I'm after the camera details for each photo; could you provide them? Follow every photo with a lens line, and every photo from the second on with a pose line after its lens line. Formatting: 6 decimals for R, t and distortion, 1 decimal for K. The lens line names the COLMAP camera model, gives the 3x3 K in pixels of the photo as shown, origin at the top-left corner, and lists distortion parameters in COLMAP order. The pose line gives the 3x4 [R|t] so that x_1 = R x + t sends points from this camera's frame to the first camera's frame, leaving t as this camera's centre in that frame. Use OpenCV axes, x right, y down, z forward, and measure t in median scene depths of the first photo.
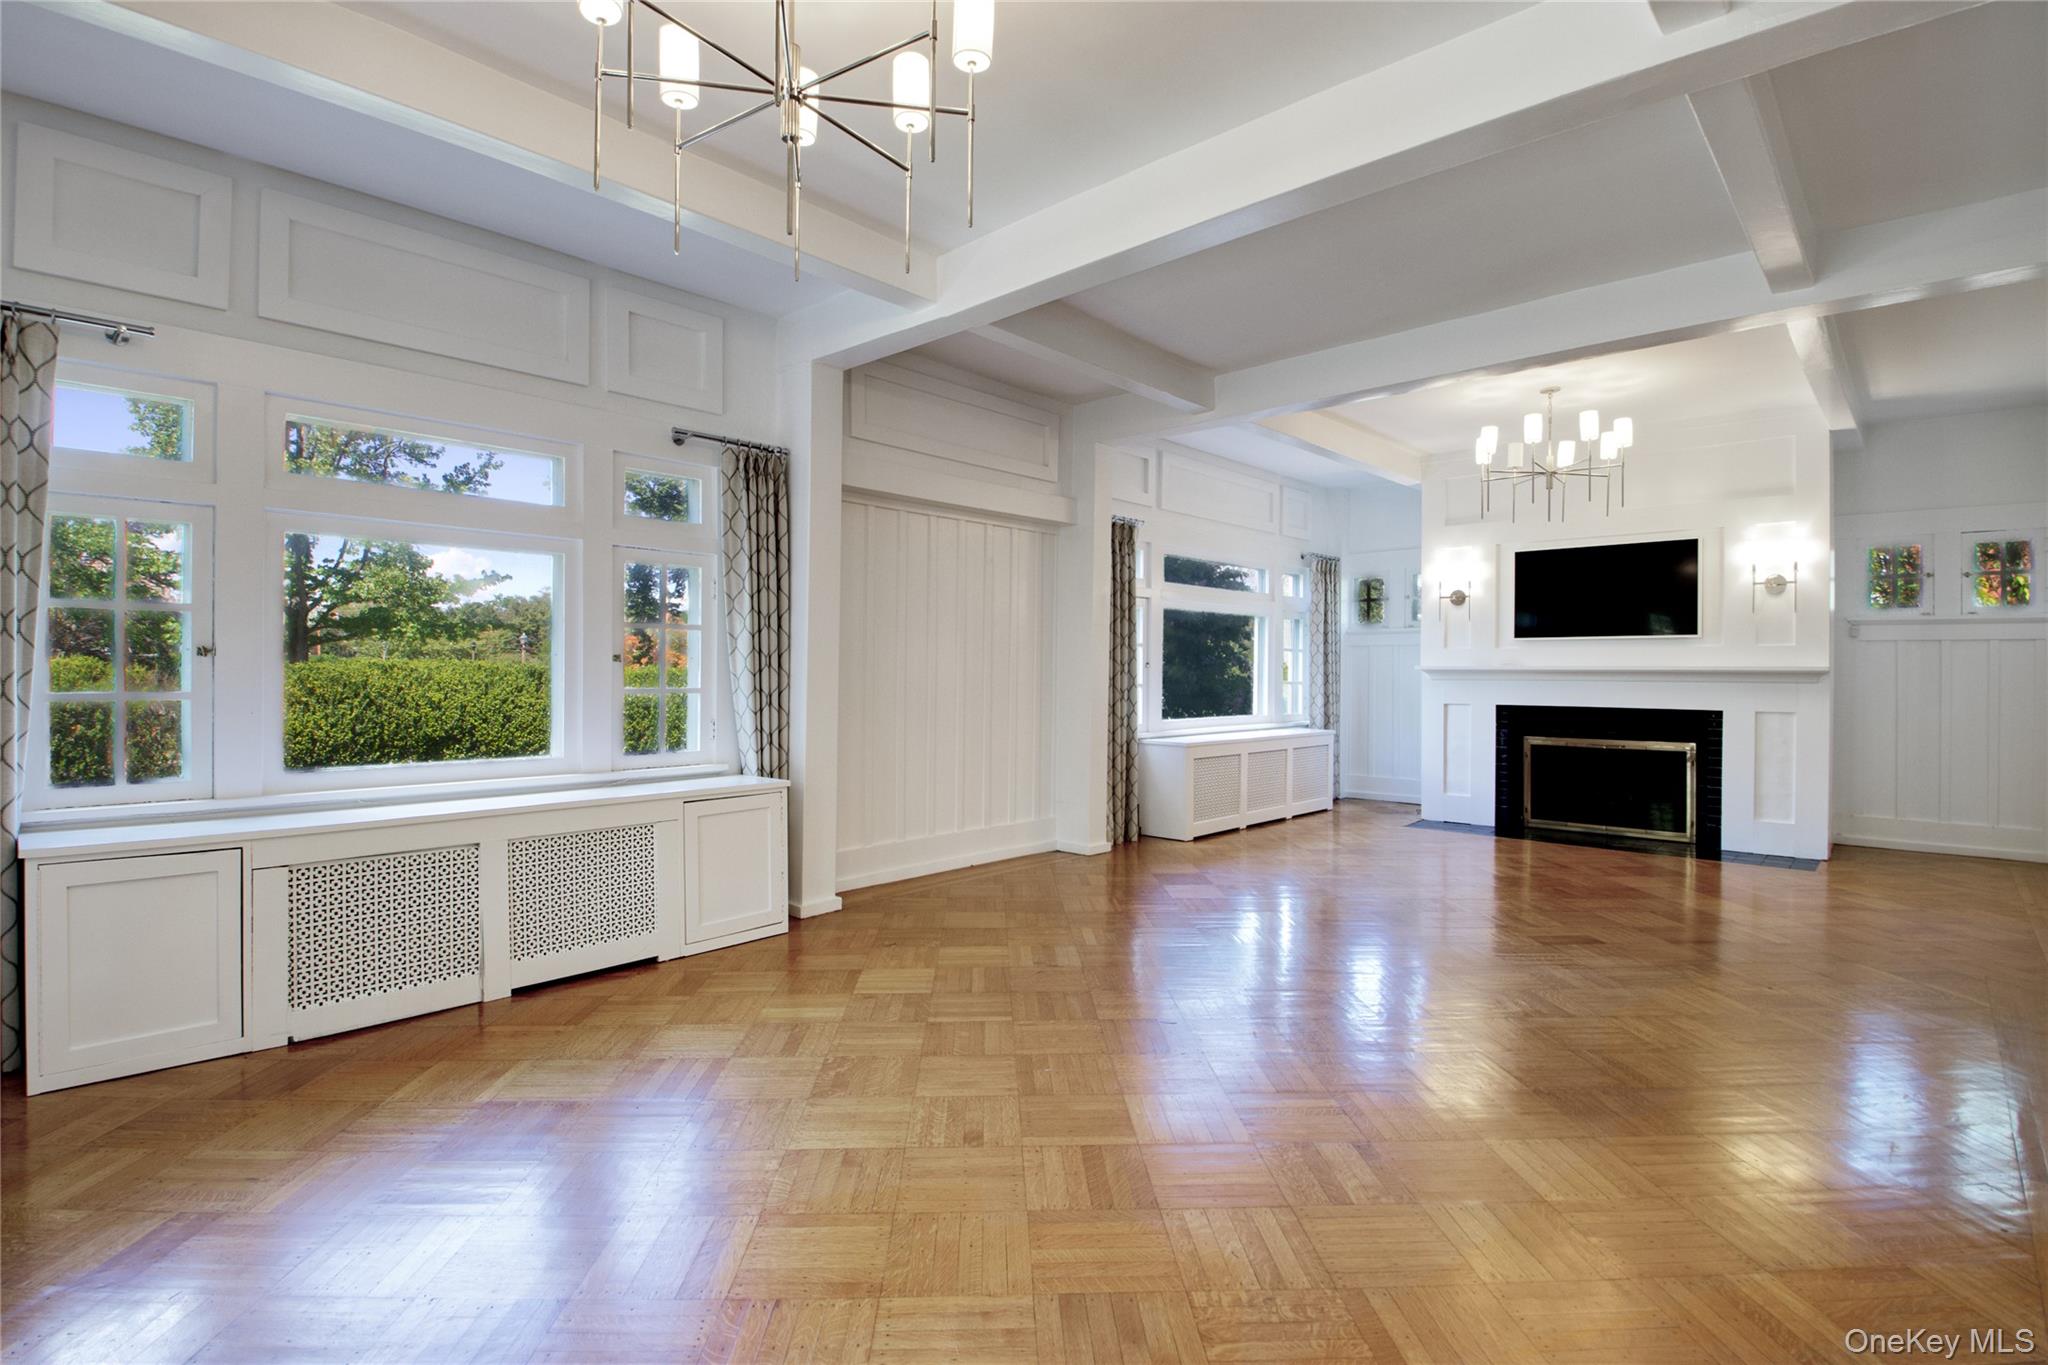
lens RADIAL K [[986.0, 0, 1016.0], [0, 986.0, 671.6], [0, 0, 1]] dist [-0.029724, -0.000196]
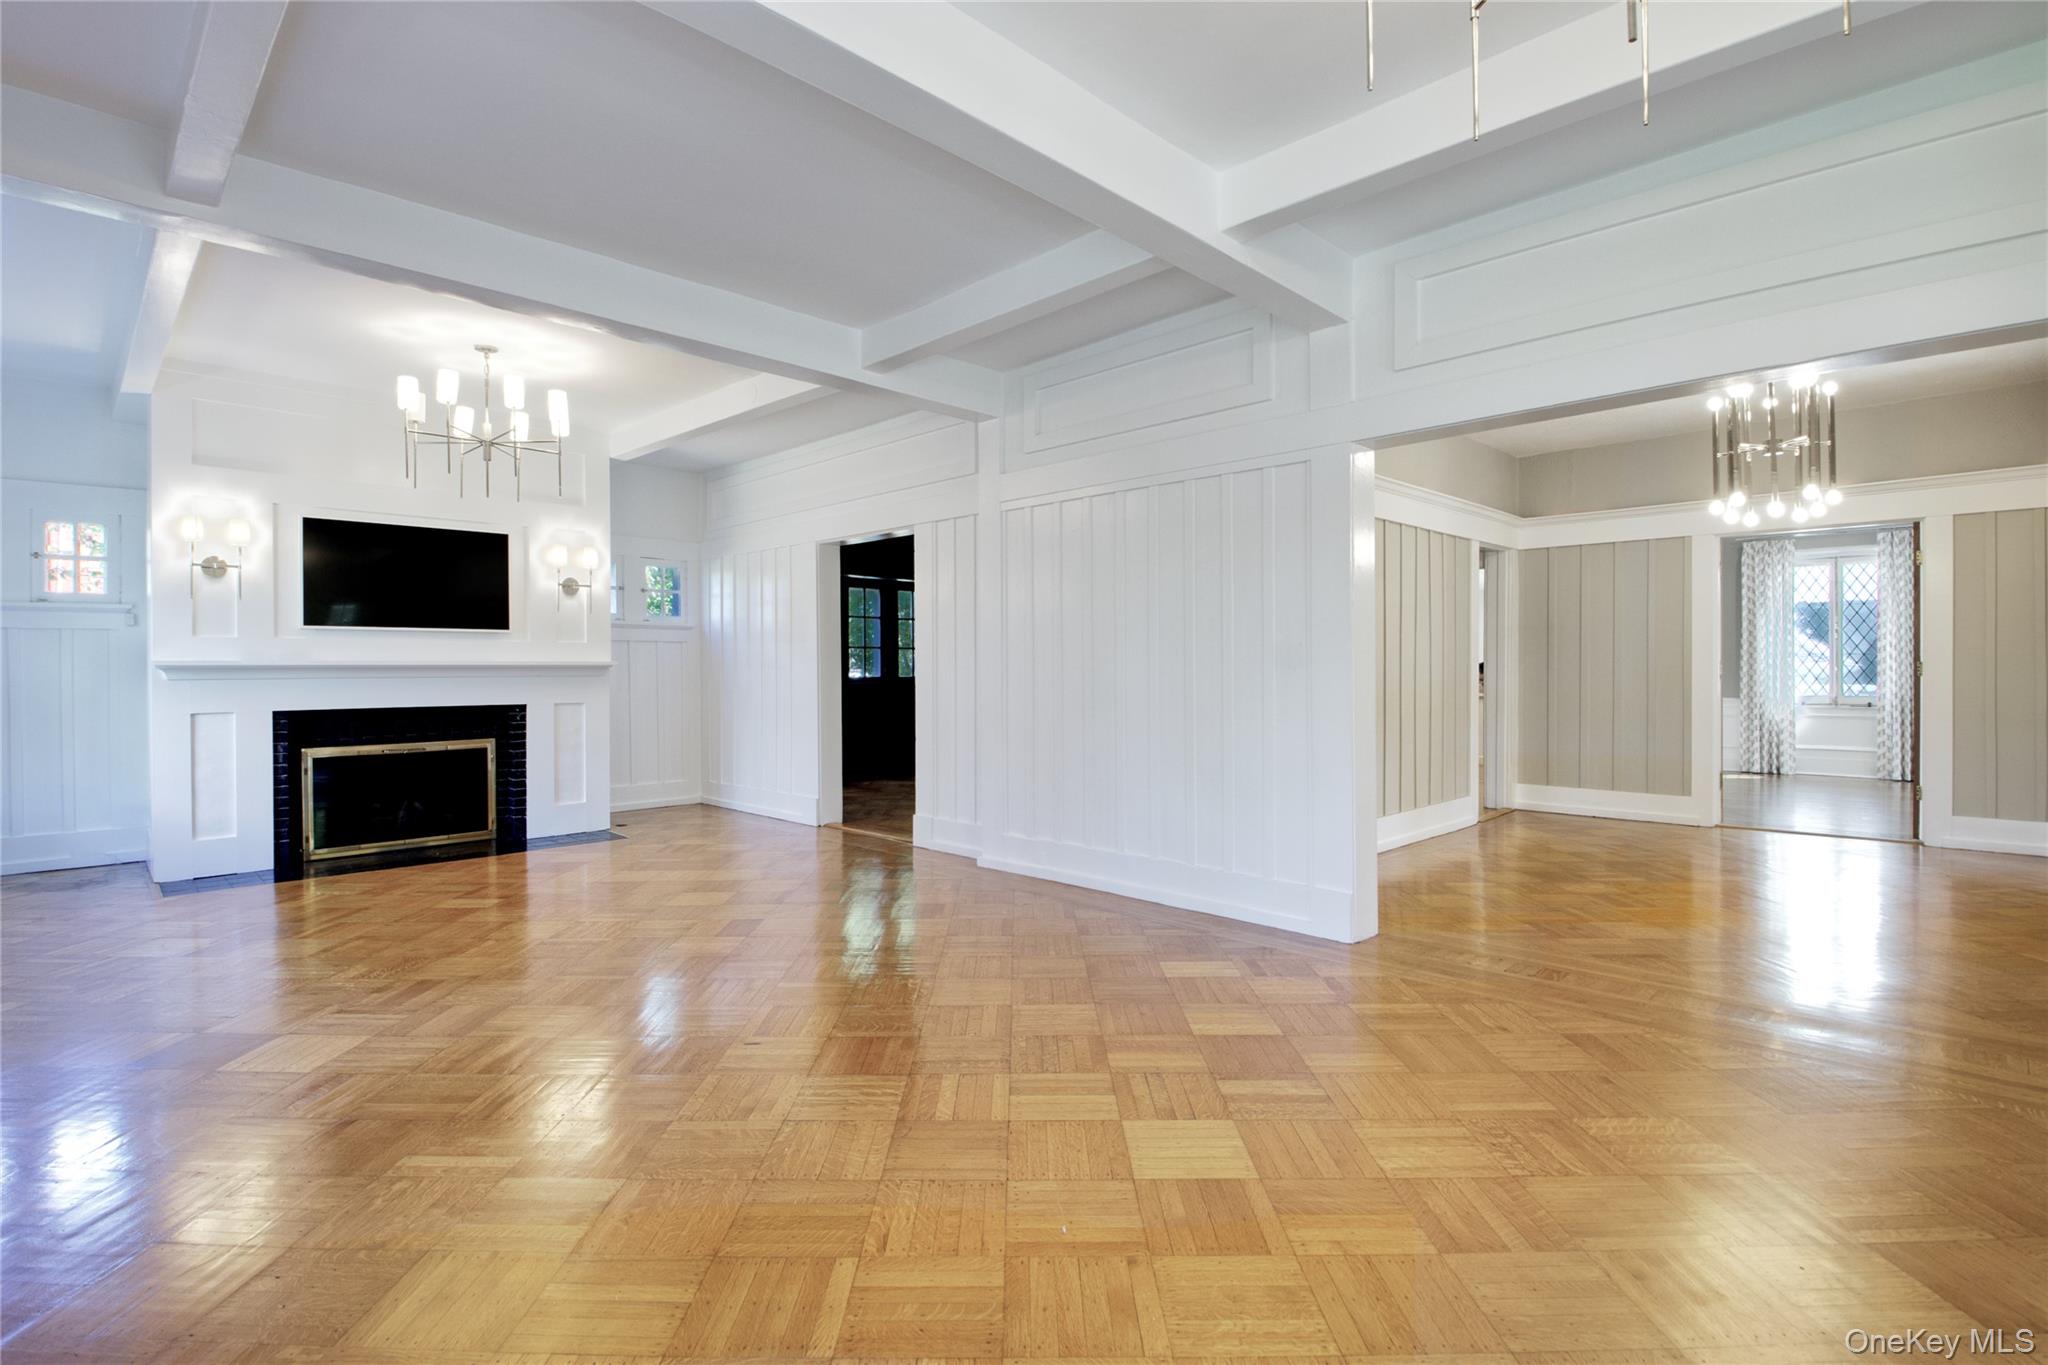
lens RADIAL K [[986.0, 0, 1016.0], [0, 986.0, 671.6], [0, 0, 1]] dist [-0.029724, -0.000196]
pose [[0.028563, -0.006681, 0.999570, -0.284804], [0.006563, 0.999957, 0.006496, 0.002041], [-0.999570, 0.006375, 0.028605, 0.436365]]
